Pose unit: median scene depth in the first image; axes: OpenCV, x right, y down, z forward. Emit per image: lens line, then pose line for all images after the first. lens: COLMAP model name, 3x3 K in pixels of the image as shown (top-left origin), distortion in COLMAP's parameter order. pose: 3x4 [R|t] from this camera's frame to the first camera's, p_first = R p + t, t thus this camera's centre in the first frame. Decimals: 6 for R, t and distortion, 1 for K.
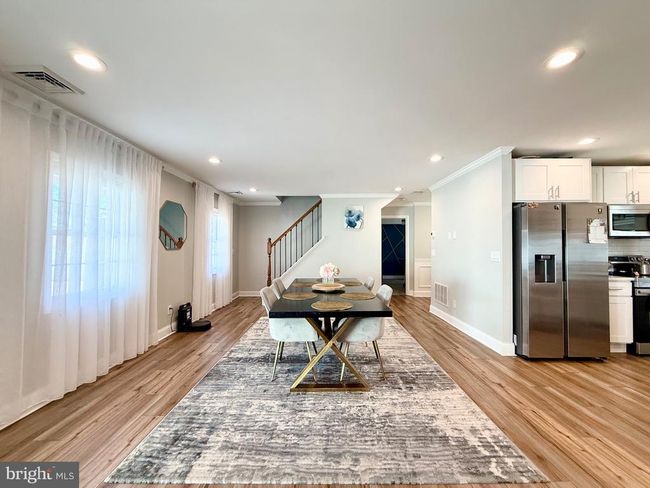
lens RADIAL K [[263.3, 0, 326.6], [0, 263.3, 244.4], [0, 0, 1]] dist [-0.000015, -0.000230]
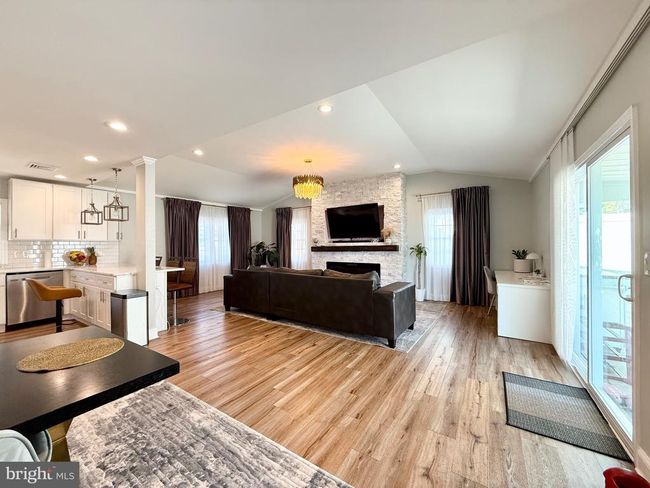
lens RADIAL K [[258.3, 0, 323.5], [0, 258.3, 244.4], [0, 0, 1]] dist [0.002354, 0.000066]
pose [[-0.840369, 0.003884, 0.542001, -0.542166], [-0.003473, 0.999915, -0.012550, 0.009209], [-0.542004, -0.012429, -0.840284, 0.907115]]
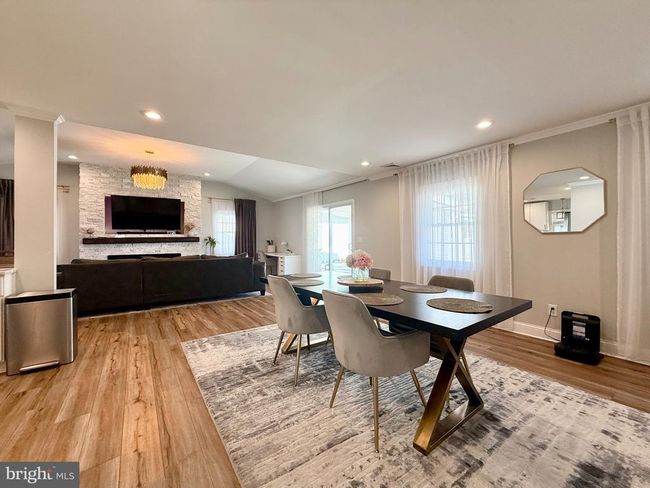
lens RADIAL K [[264.7, 0, 325.4], [0, 264.7, 239.2], [0, 0, 1]] dist [-0.001142, -0.000113]
pose [[-0.813134, 0.002631, -0.582070, 0.546287], [0.011260, 0.999874, -0.011211, 0.051607], [0.581968, -0.015670, -0.813061, 1.642824]]
